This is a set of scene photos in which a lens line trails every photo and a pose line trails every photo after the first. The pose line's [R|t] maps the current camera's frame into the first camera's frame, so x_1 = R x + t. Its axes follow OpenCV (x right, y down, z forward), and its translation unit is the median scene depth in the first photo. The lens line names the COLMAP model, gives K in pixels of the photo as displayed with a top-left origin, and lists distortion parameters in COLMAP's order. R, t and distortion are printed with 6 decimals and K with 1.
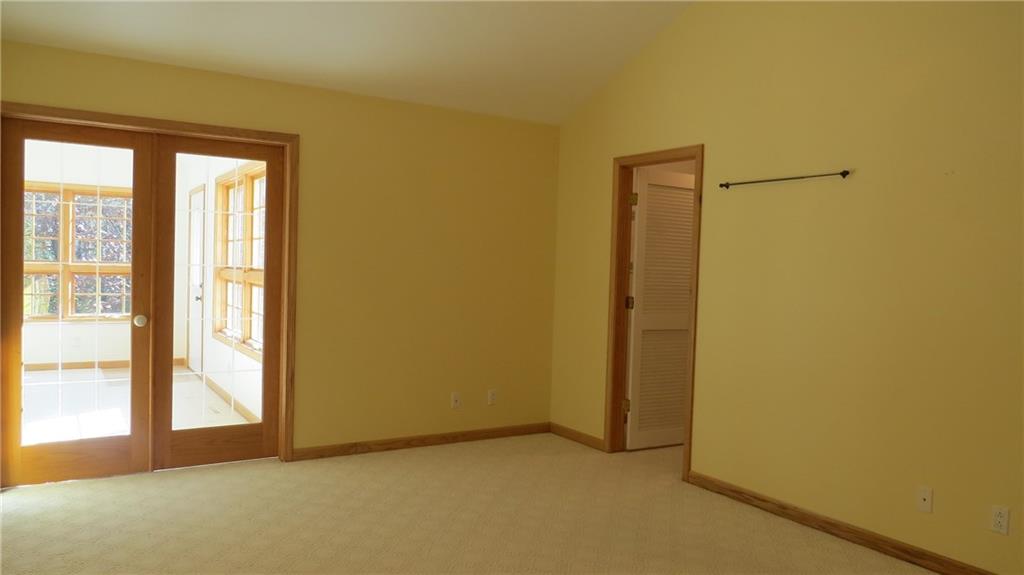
lens RADIAL K [[742.4, 0, 511.5], [0, 742.4, 287.8], [0, 0, 1]] dist [-0.011205, -0.002208]
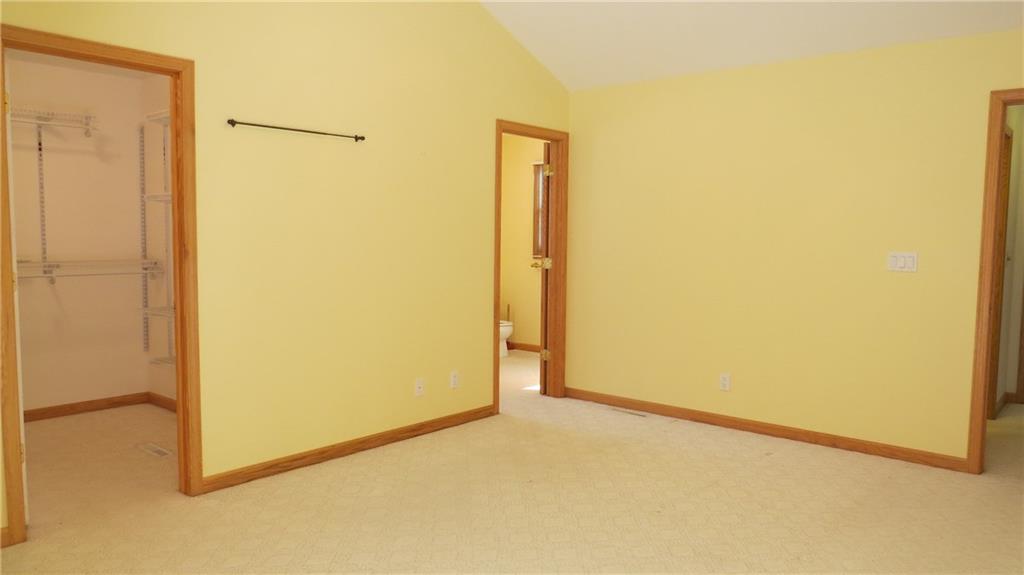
lens RADIAL K [[742.4, 0, 511.4], [0, 742.4, 287.8], [0, 0, 1]] dist [-0.011205, -0.002208]
pose [[-0.302947, -0.108072, 0.946860, -0.620104], [0.007139, 0.993264, 0.115653, -0.047940], [-0.952981, 0.041796, -0.300134, 0.964189]]
